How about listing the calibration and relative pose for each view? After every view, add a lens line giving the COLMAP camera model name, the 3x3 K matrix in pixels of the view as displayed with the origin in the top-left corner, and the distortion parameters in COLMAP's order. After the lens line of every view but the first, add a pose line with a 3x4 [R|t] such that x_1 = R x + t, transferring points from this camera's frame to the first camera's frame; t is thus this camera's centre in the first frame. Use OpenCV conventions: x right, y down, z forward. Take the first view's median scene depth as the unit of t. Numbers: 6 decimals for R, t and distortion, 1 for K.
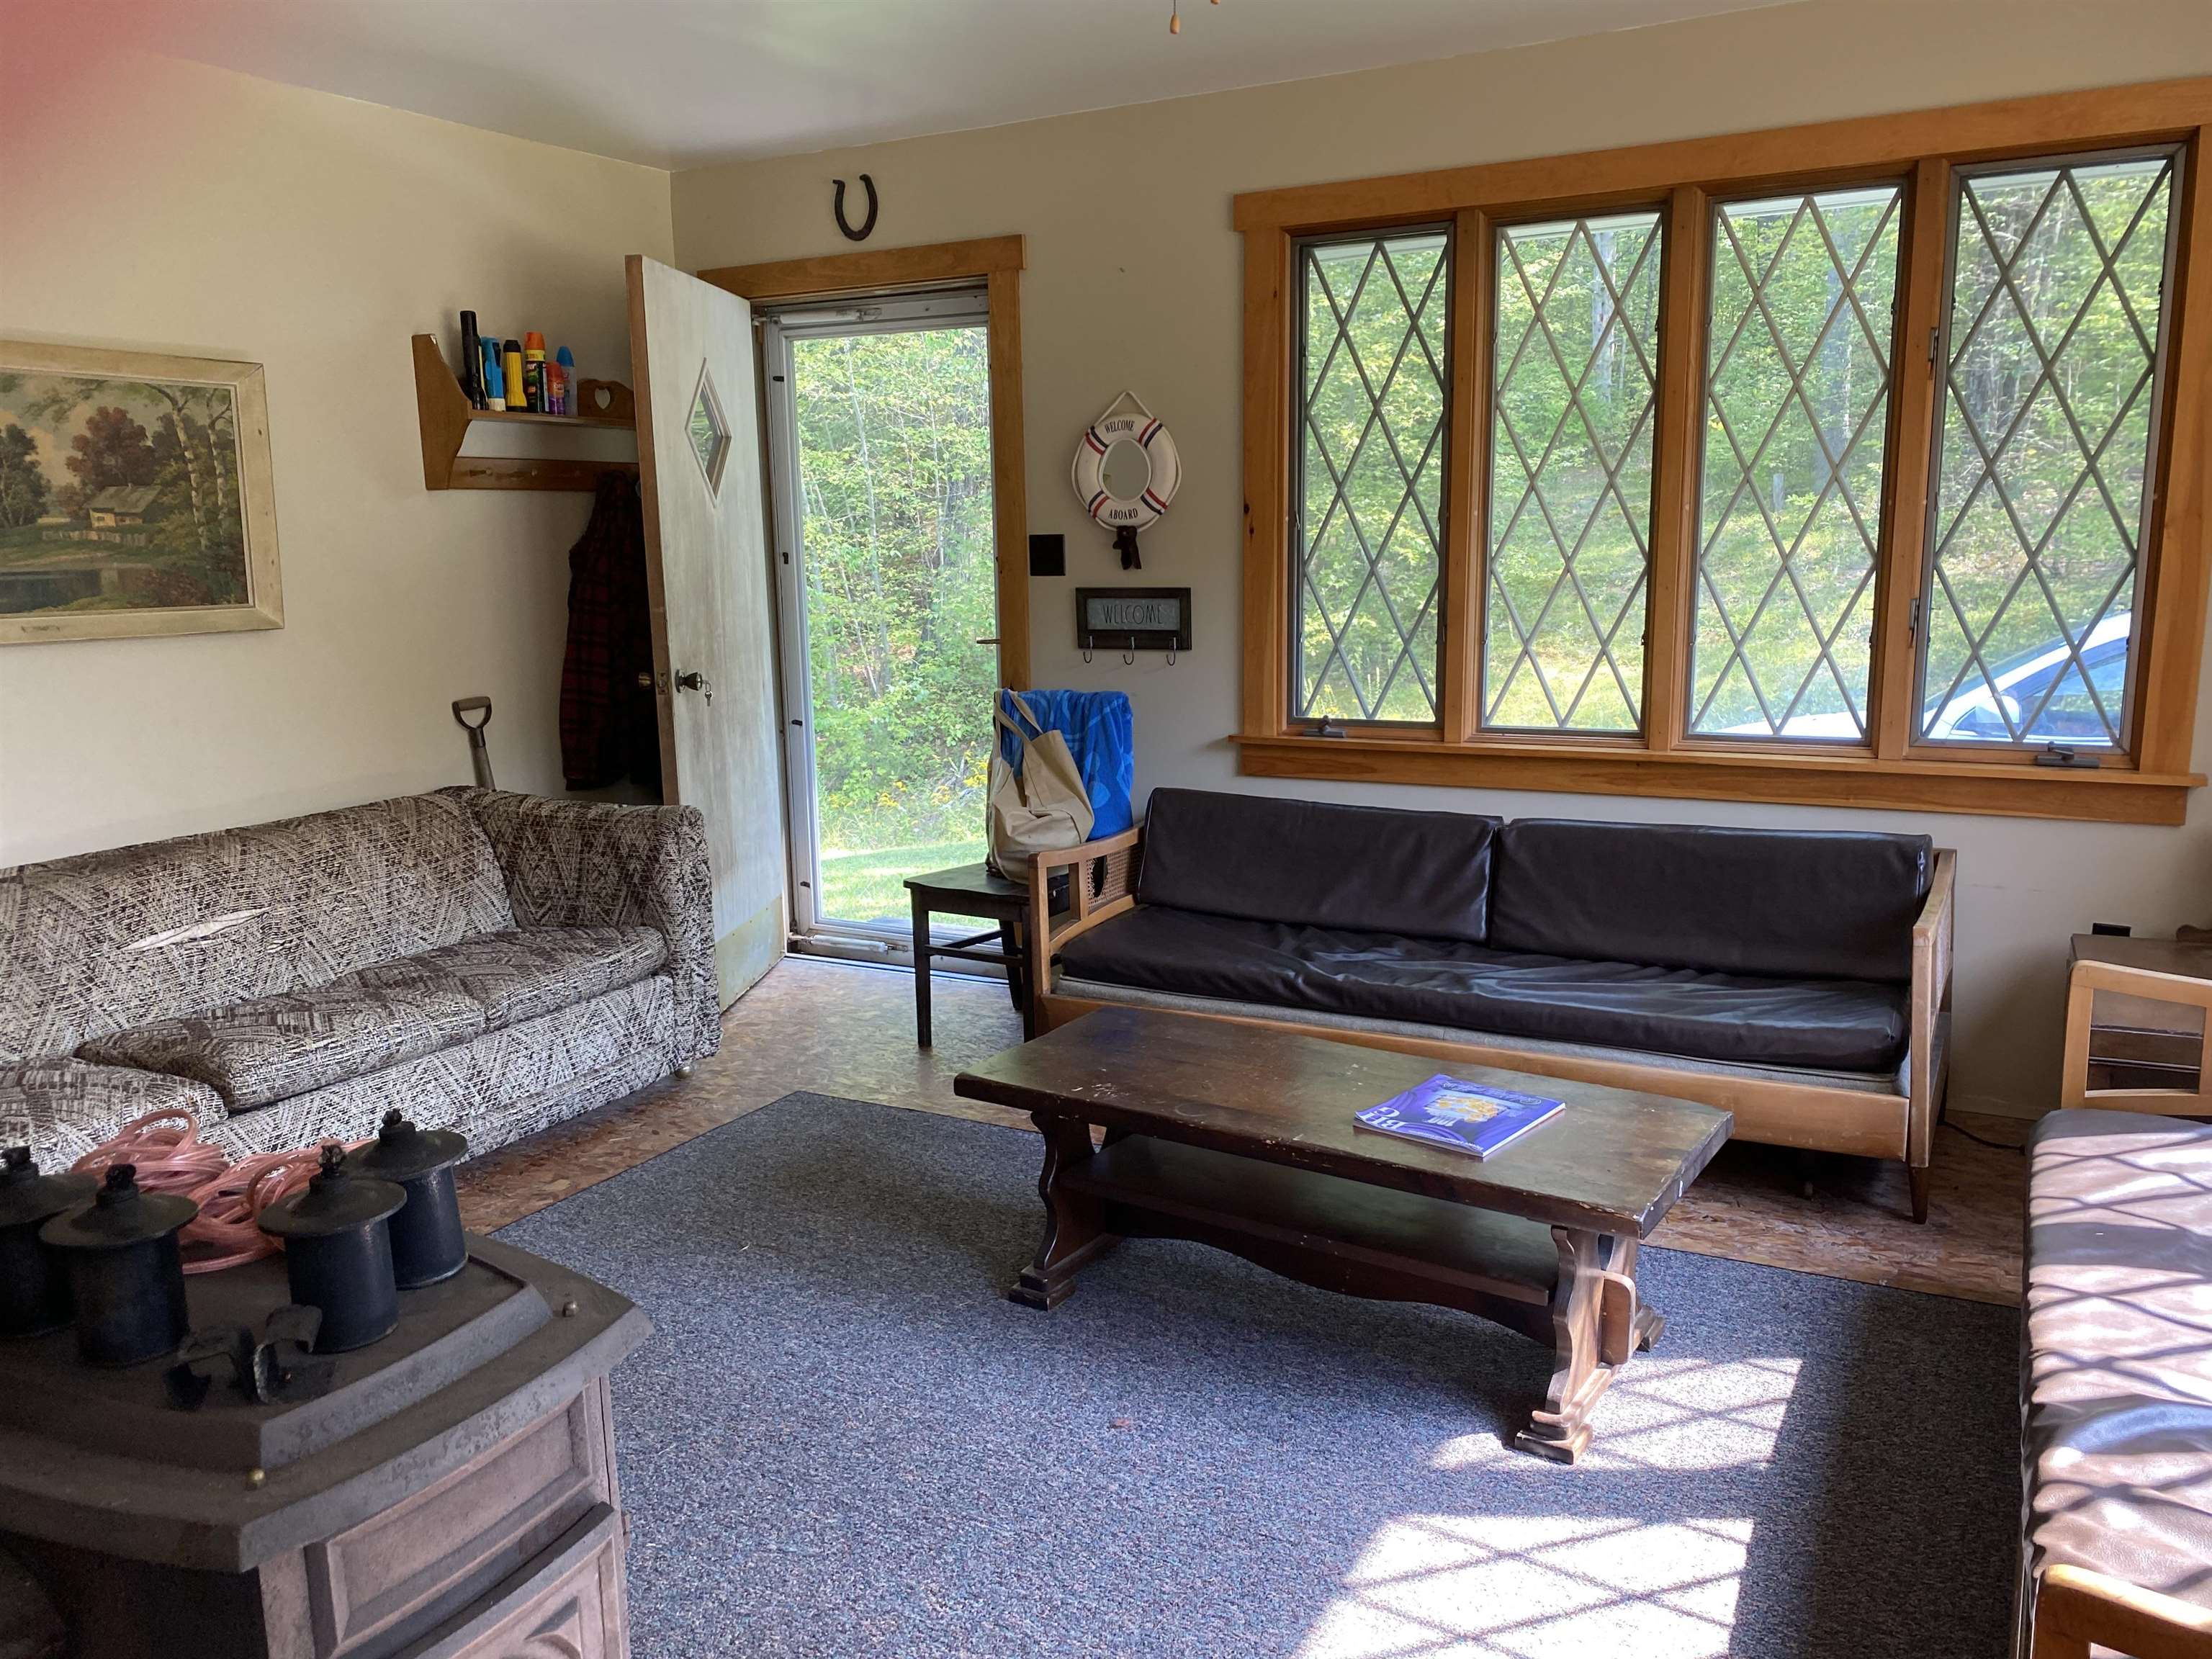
lens RADIAL K [[1688.4, 0, 1106.0], [0, 1688.4, 829.5], [0, 0, 1]] dist [0.091635, -0.133779]
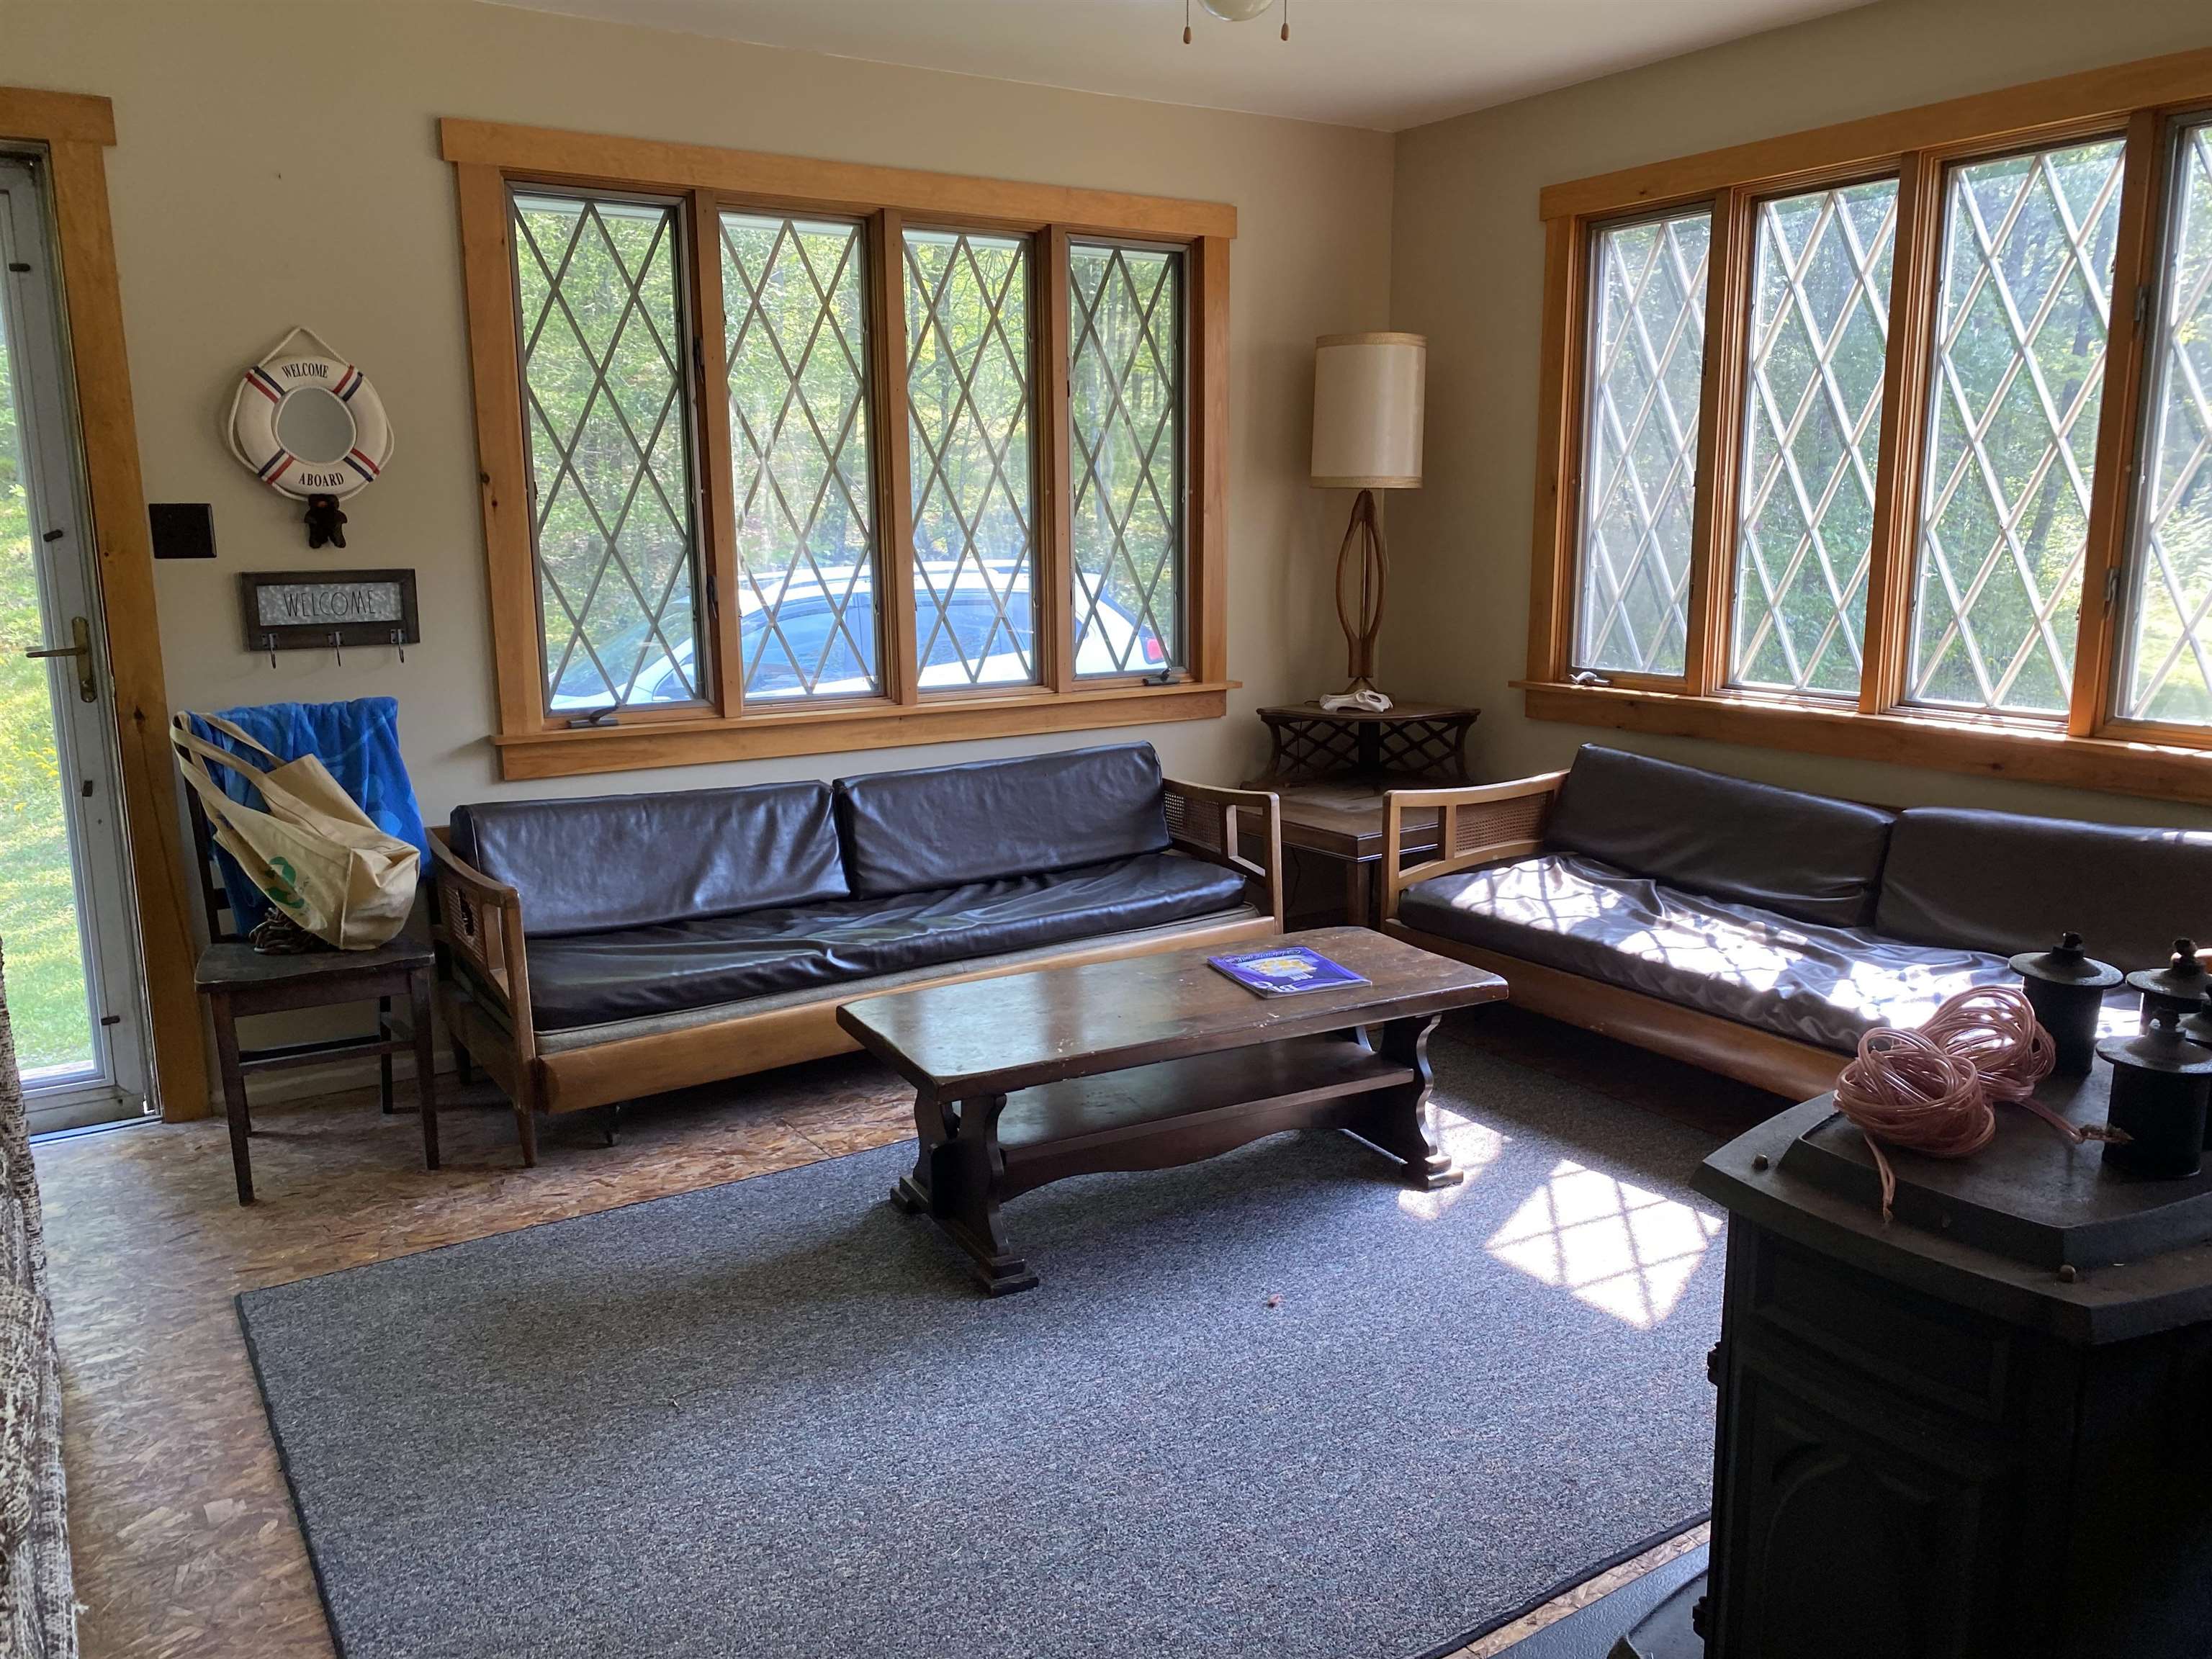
lens RADIAL K [[1689.5, 0, 1106.0], [0, 1689.5, 829.5], [0, 0, 1]] dist [0.052518, -0.111121]
pose [[0.471639, -0.150363, 0.868878, -0.550365], [0.147807, 0.984894, 0.090208, -0.041251], [-0.869316, 0.085881, 0.486739, 0.304964]]
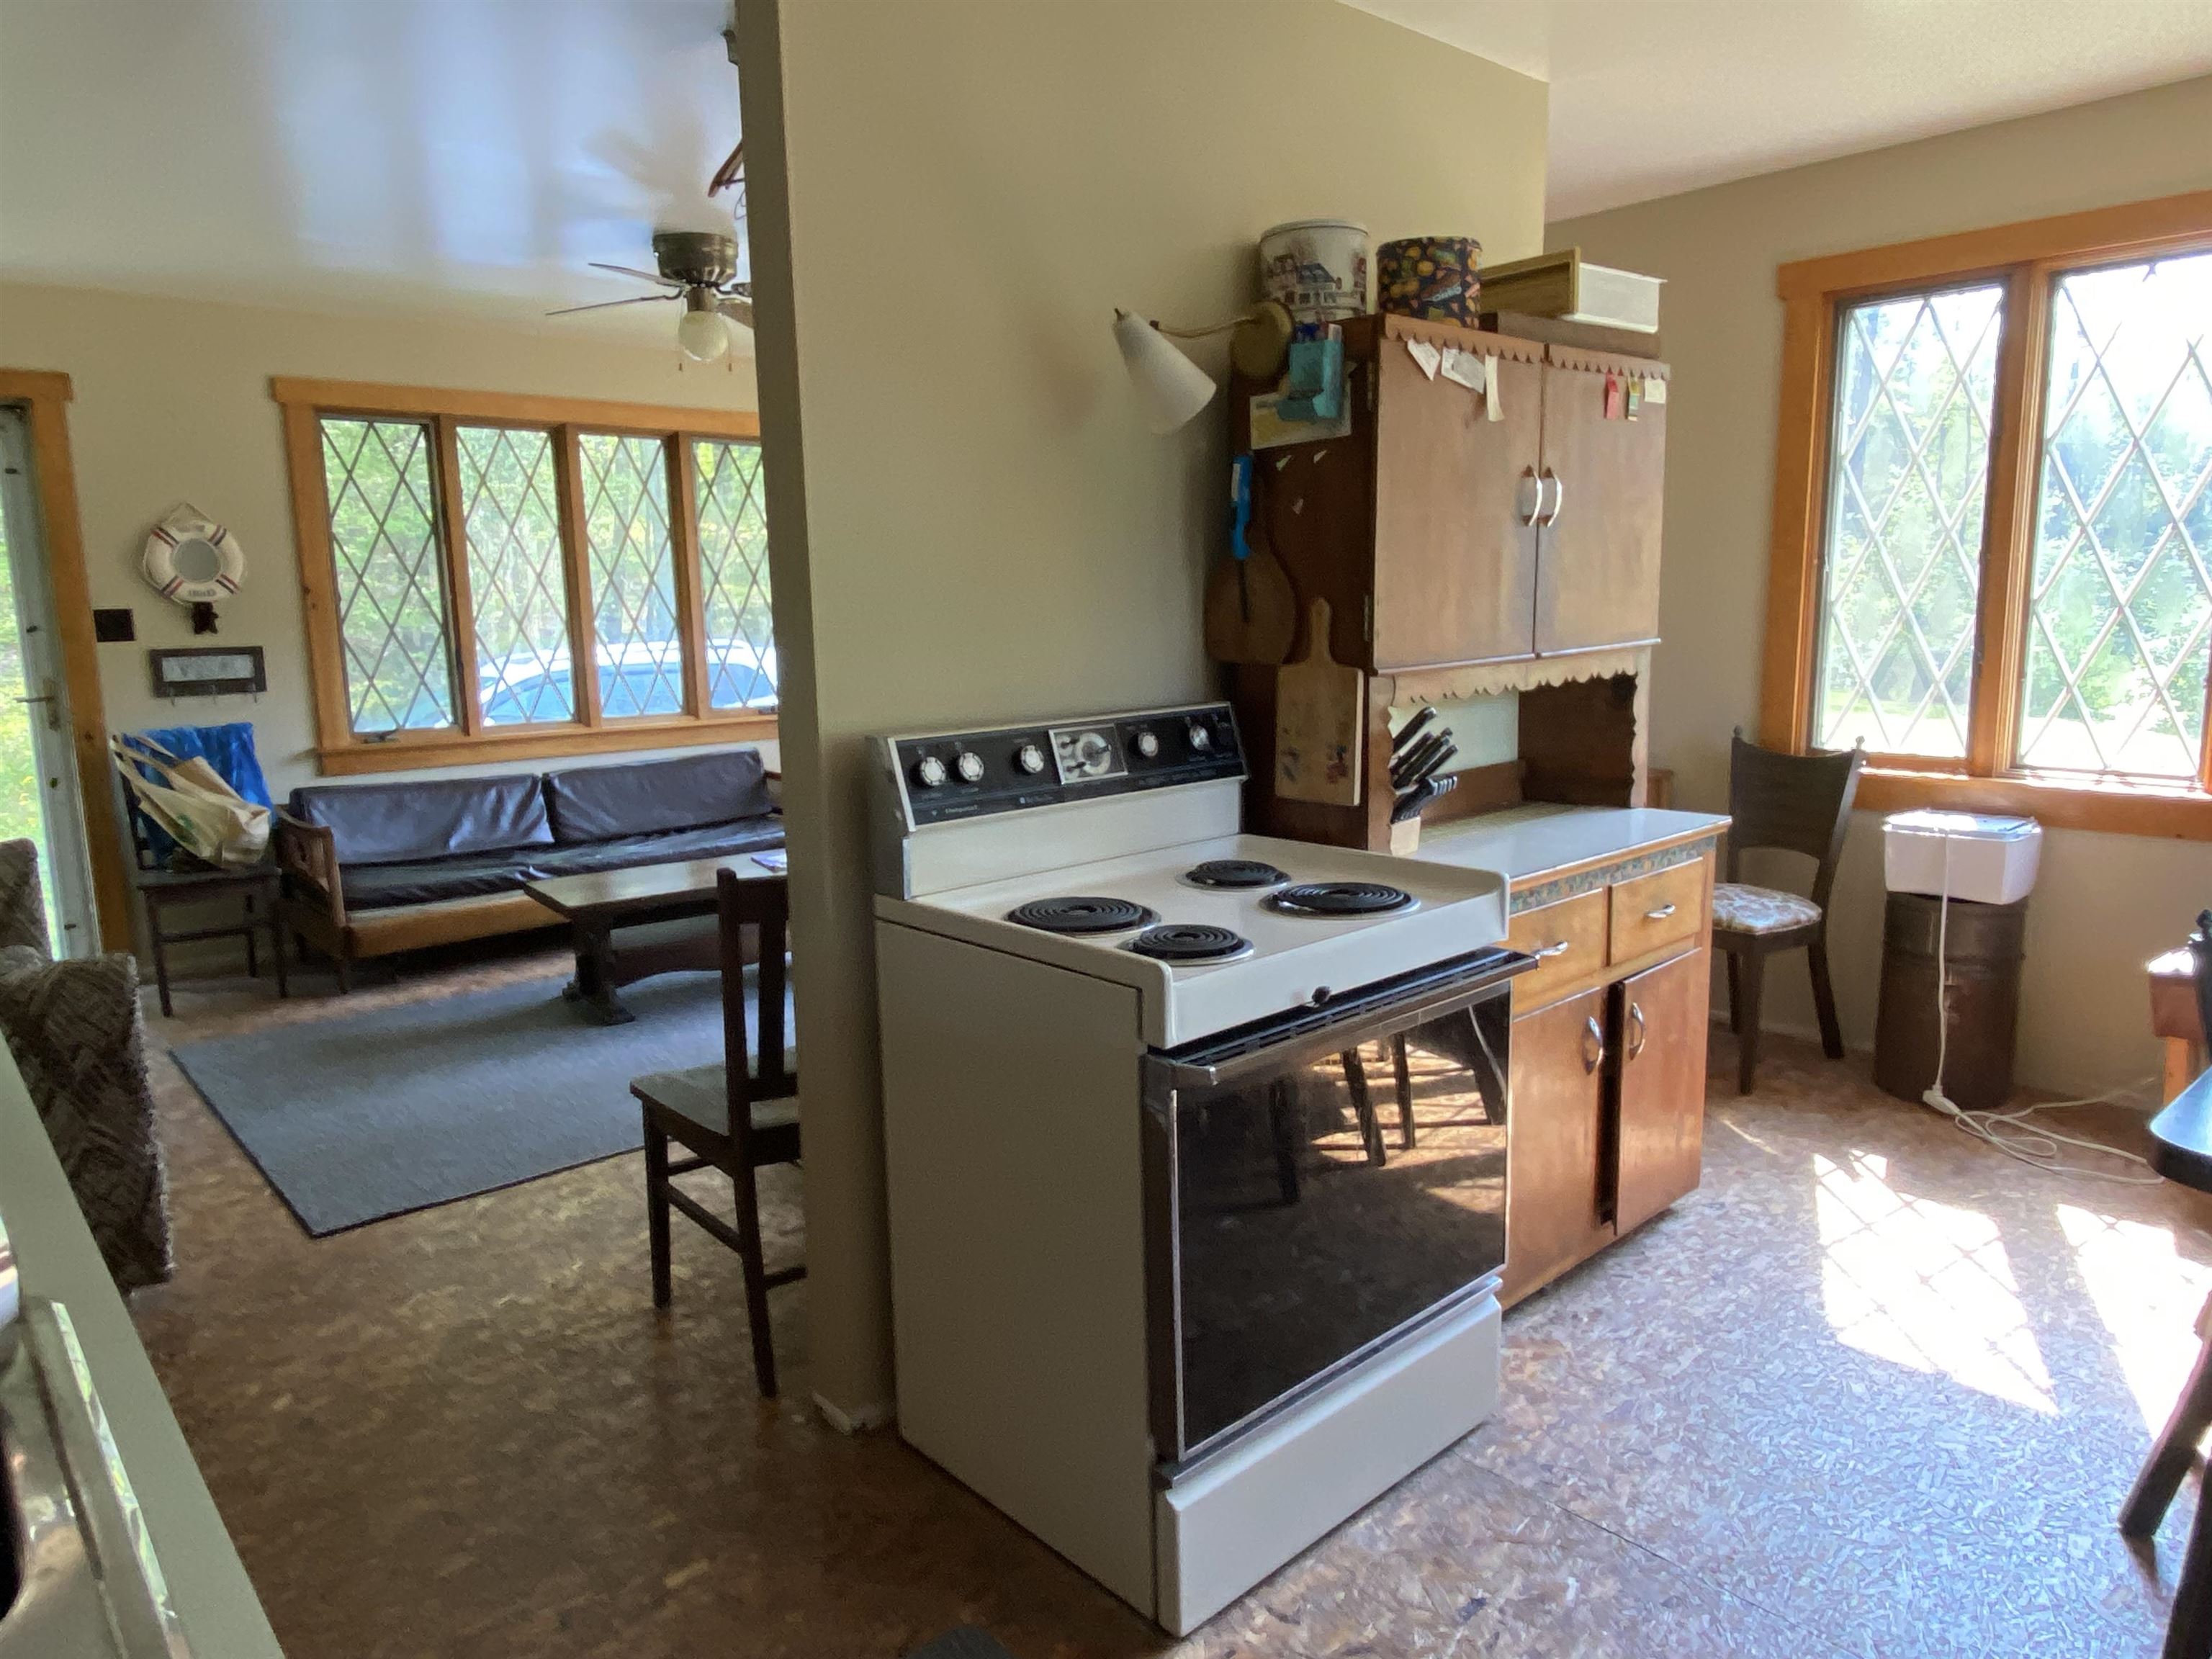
lens RADIAL K [[1417.3, 0, 1106.0], [0, 1417.3, 829.5], [0, 0, 1]] dist [0.042864, -0.070643]
pose [[0.328403, -0.140683, 0.934002, -0.847252], [0.171425, 0.981301, 0.087533, 0.020723], [-0.928851, 0.131365, 0.346379, -0.026228]]
